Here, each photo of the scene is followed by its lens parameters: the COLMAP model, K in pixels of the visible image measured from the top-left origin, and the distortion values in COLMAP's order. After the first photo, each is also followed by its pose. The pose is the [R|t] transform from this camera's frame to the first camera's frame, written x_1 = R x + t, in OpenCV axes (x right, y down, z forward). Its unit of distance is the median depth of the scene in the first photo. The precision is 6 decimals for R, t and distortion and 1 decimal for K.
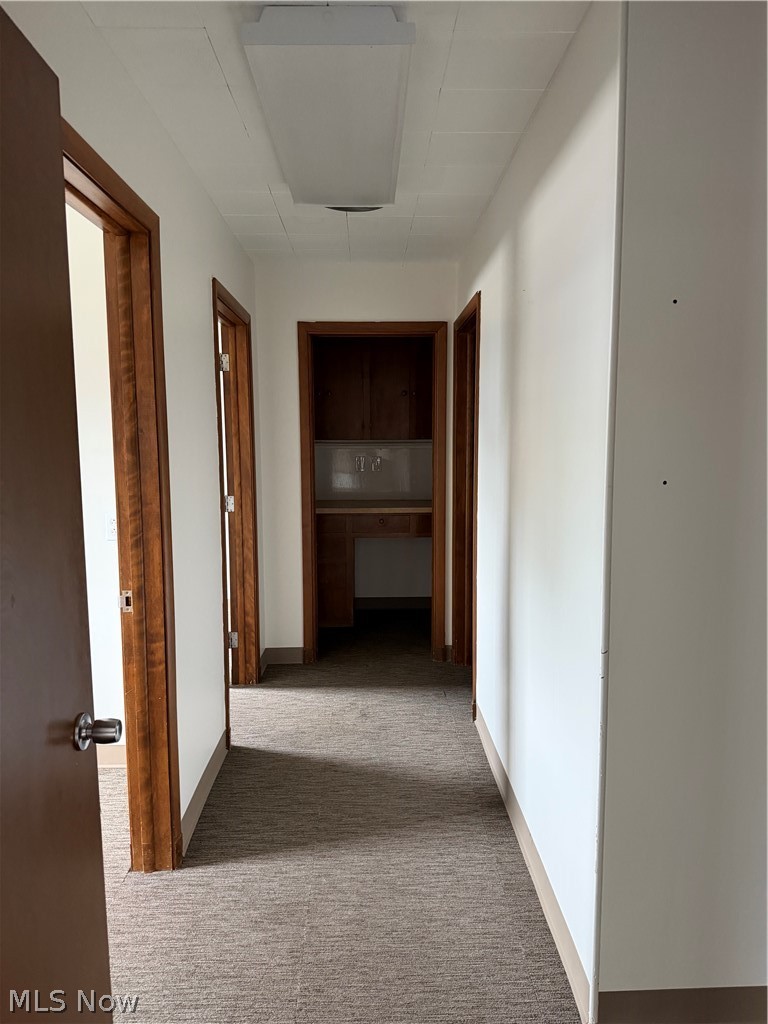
lens RADIAL K [[723.2, 0, 384.1], [0, 723.2, 512.9], [0, 0, 1]] dist [0.004545, -0.005801]
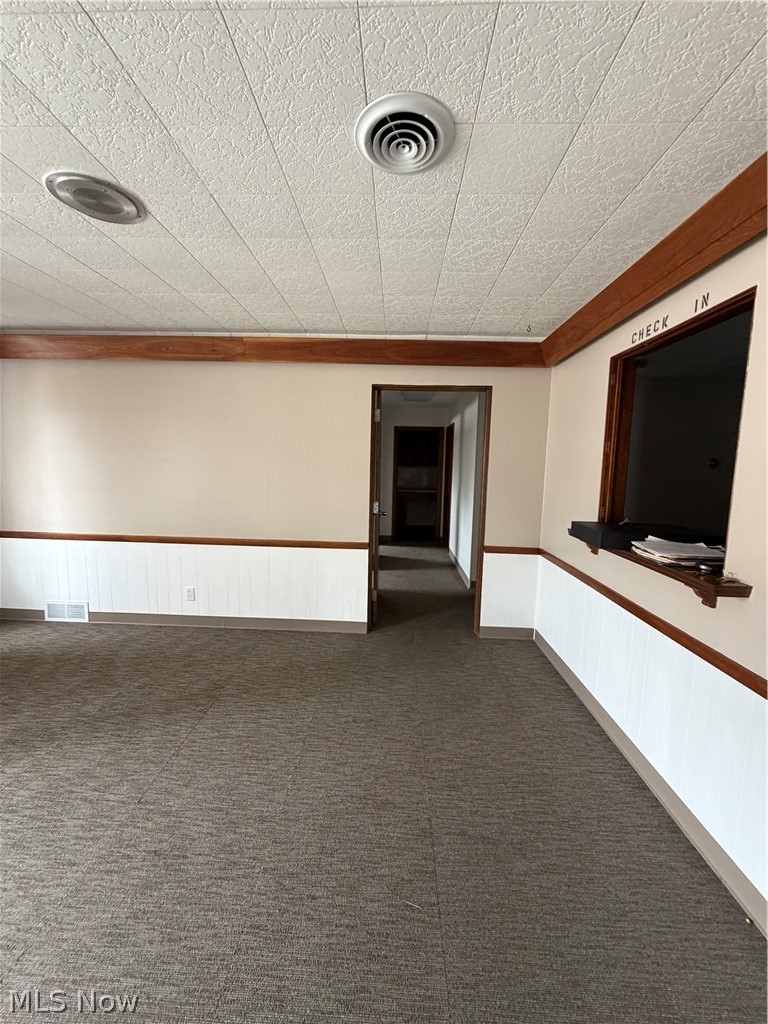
lens RADIAL K [[412.0, 0, 384.2], [0, 412.0, 511.3], [0, 0, 1]] dist [0.001036, -0.000103]
pose [[0.998227, 0.031746, -0.050350, -0.060377], [-0.031558, 0.999492, 0.004513, 0.079392], [0.050468, -0.002916, 0.998721, -0.681608]]
